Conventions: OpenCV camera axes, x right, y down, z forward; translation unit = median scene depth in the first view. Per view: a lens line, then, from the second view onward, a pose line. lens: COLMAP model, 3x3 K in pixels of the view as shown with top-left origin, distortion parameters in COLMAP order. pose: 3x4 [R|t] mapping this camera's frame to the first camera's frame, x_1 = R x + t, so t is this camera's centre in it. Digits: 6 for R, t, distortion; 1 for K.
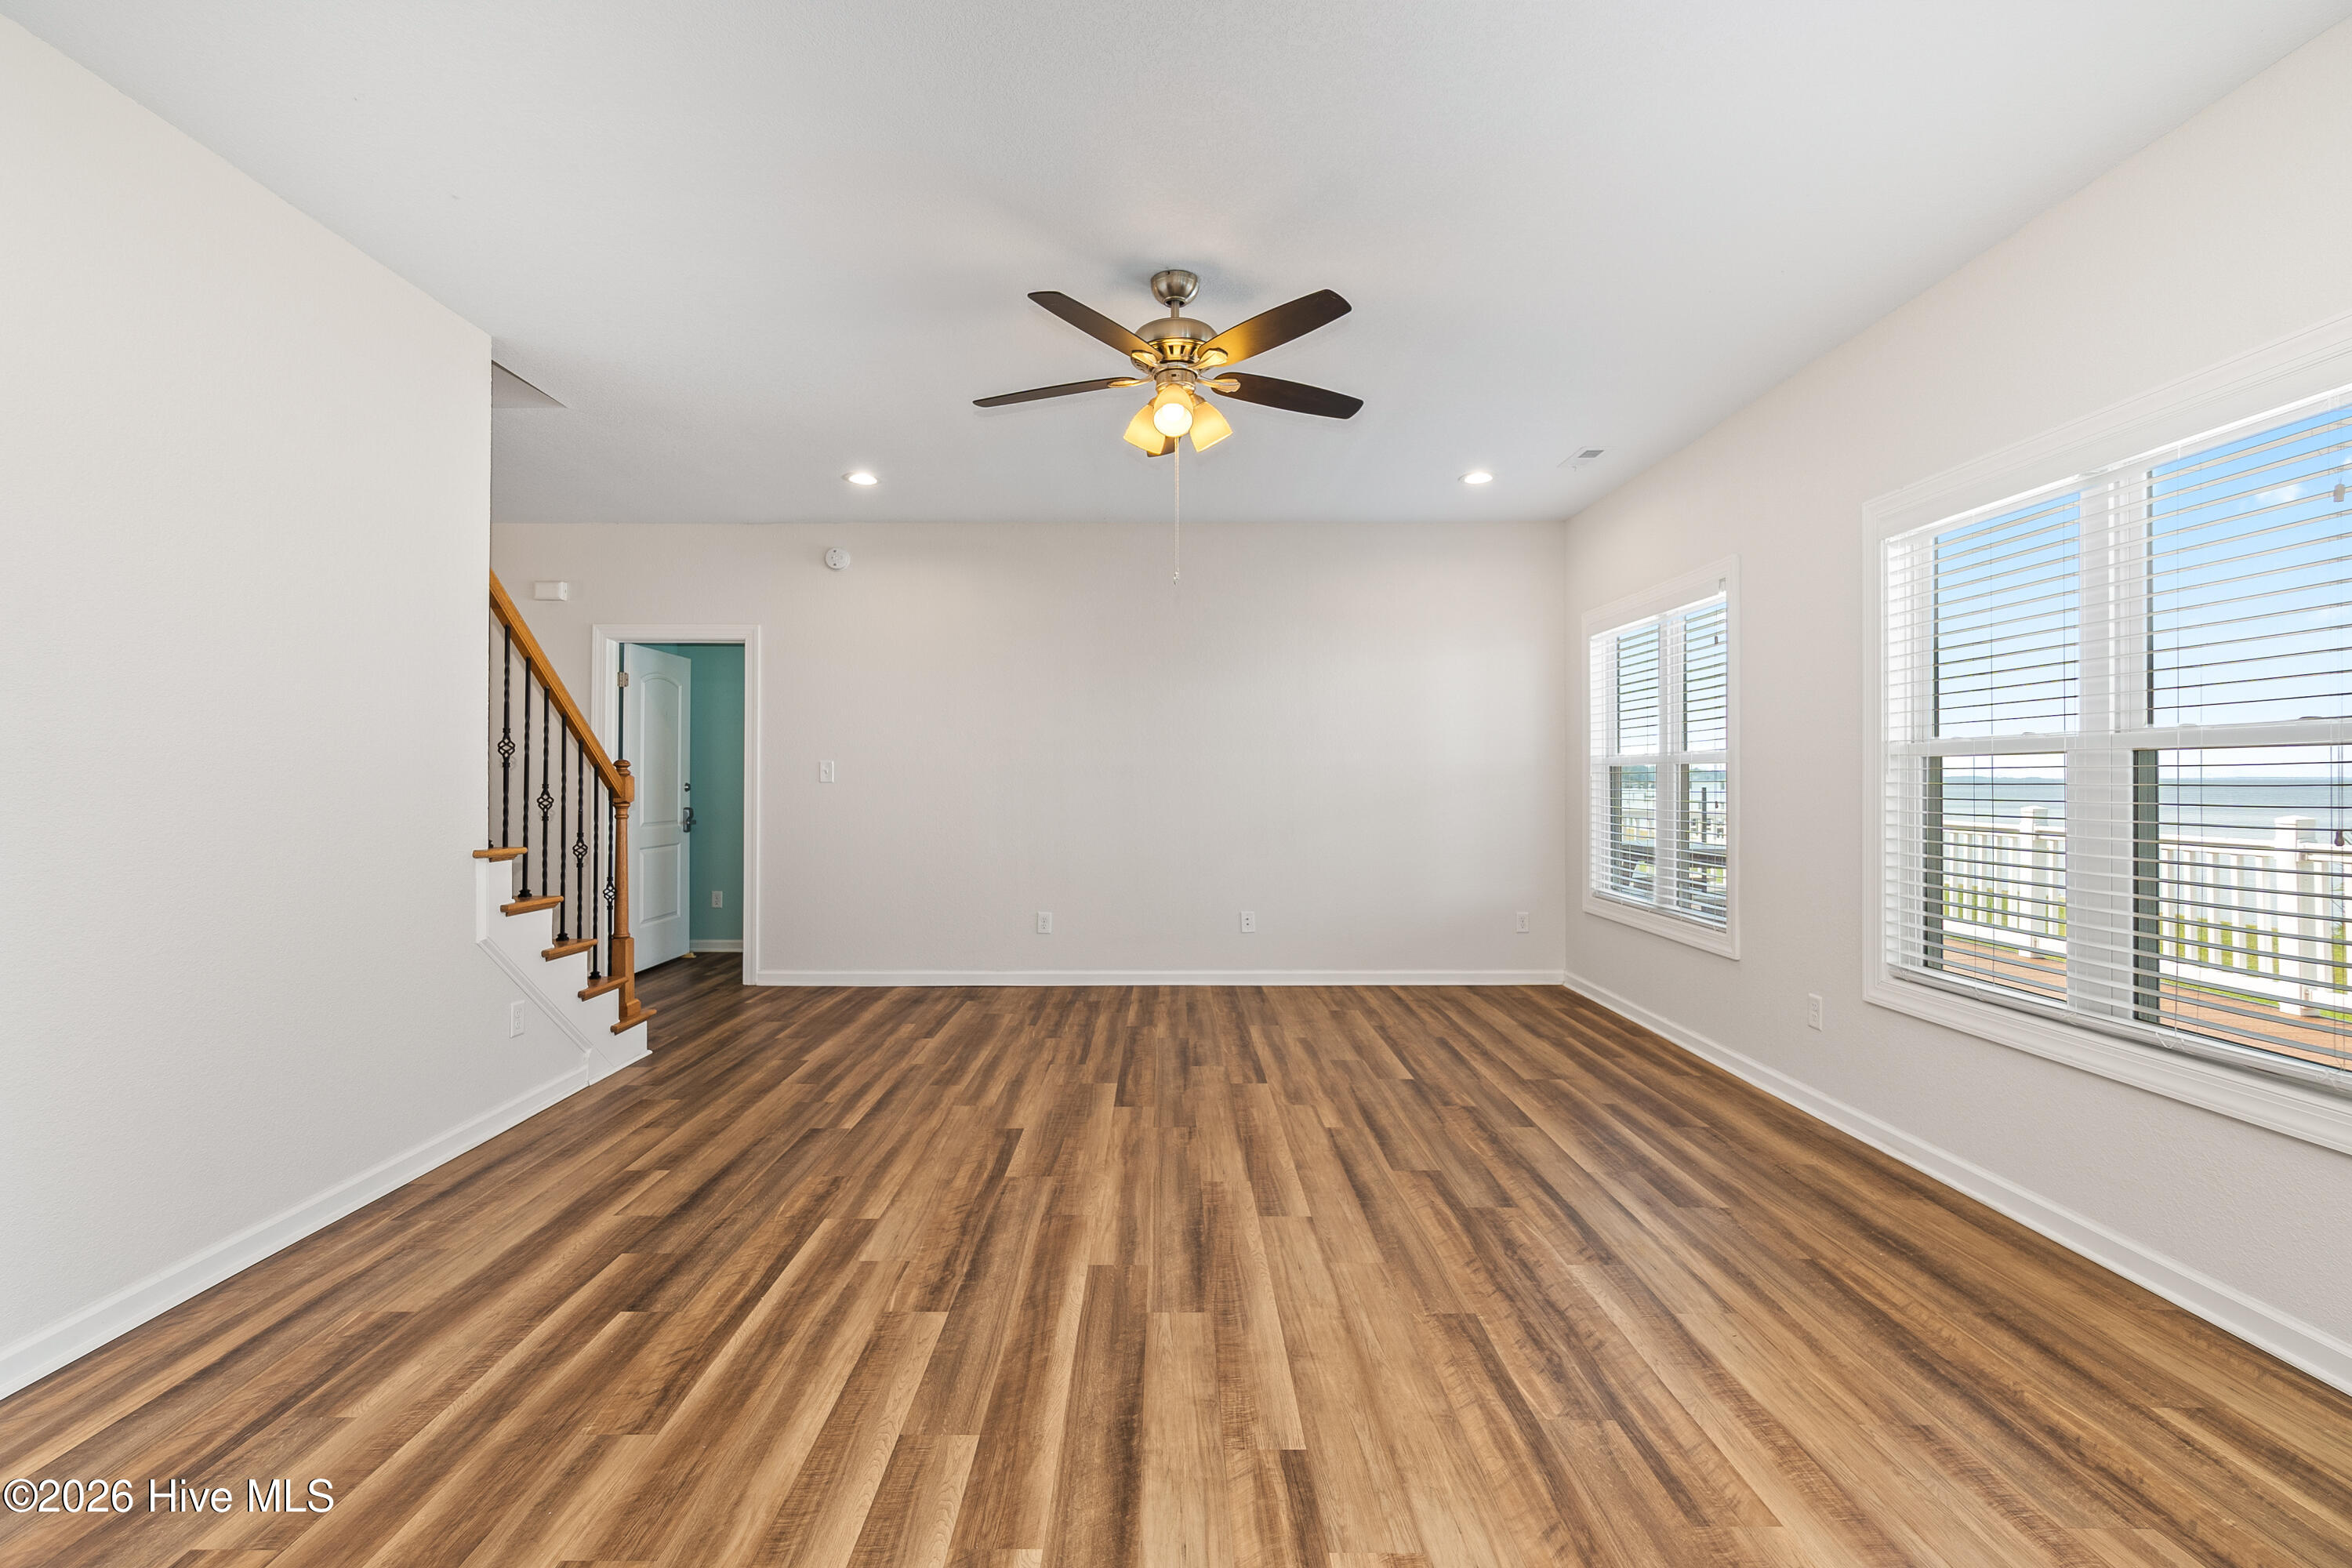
lens RADIAL K [[1006.6, 0, 1162.3], [0, 1006.6, 775.3], [0, 0, 1]] dist [-0.010775, 0.003876]
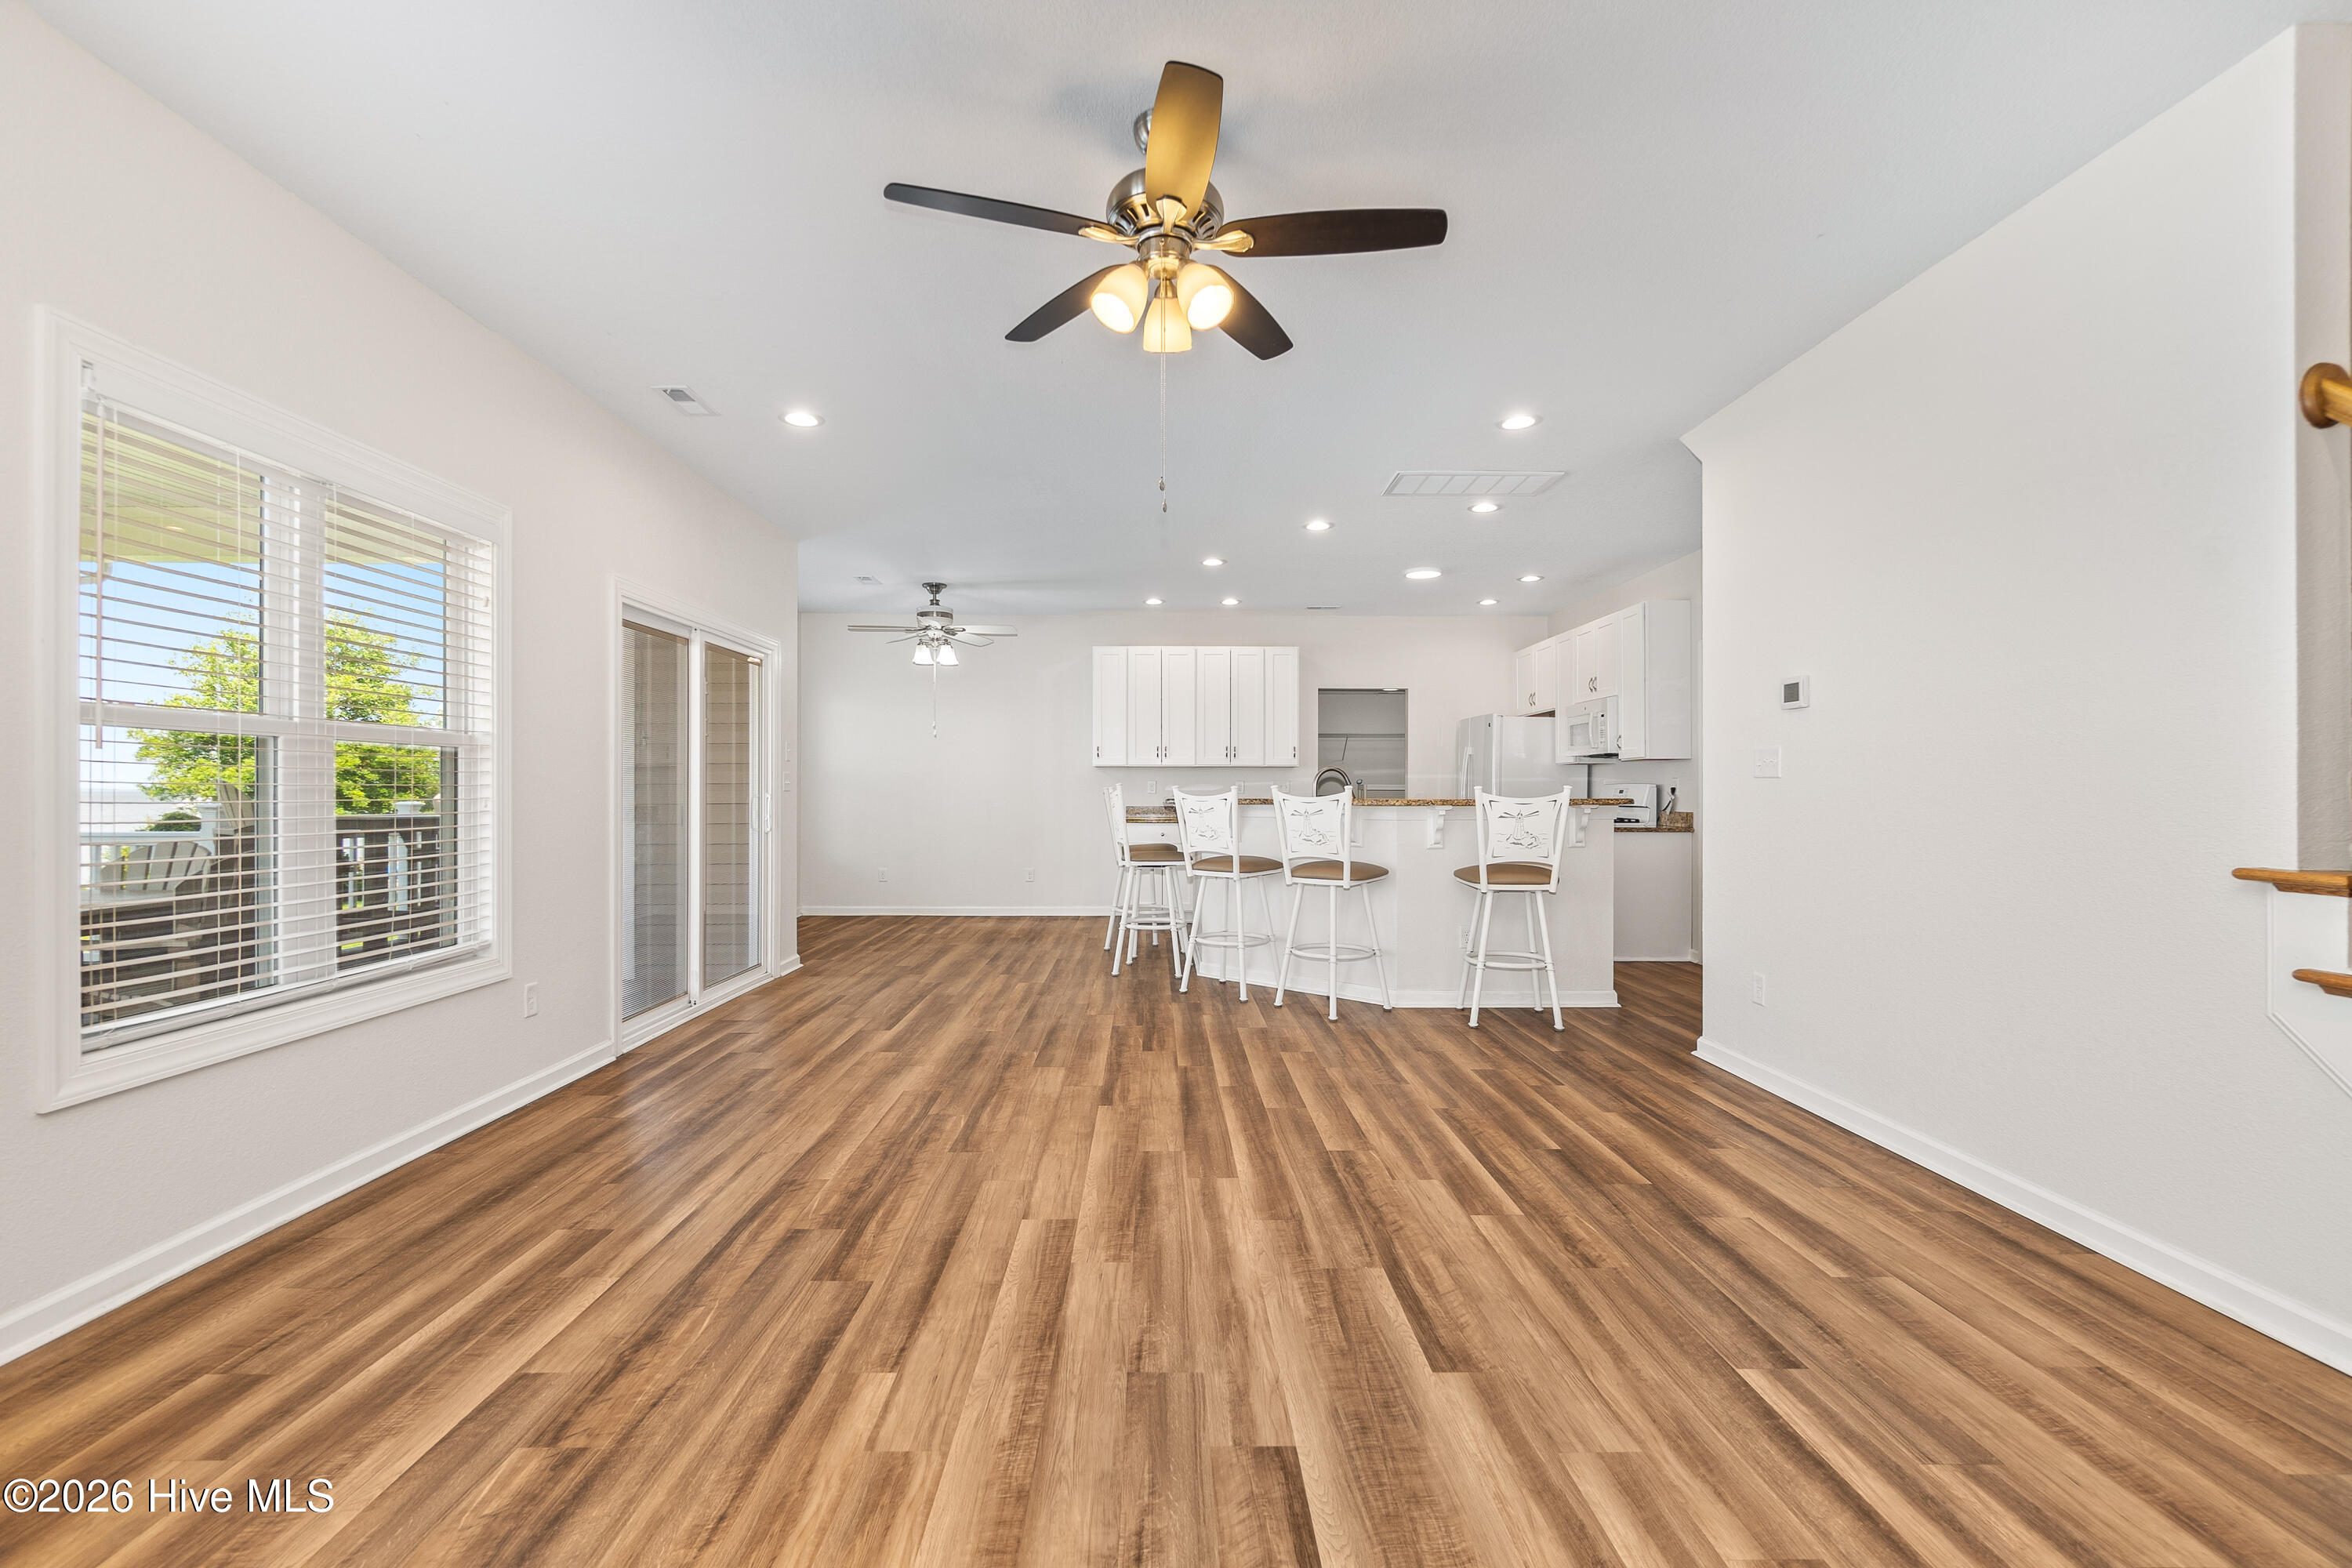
lens RADIAL K [[1012.2, 0, 1162.7], [0, 1012.2, 790.9], [0, 0, 1]] dist [-0.012015, 0.006876]
pose [[-0.999935, -0.001076, -0.011308, 0.024978], [-0.001034, 0.999993, -0.003664, 0.033138], [0.011312, -0.003652, -0.999929, 1.889943]]
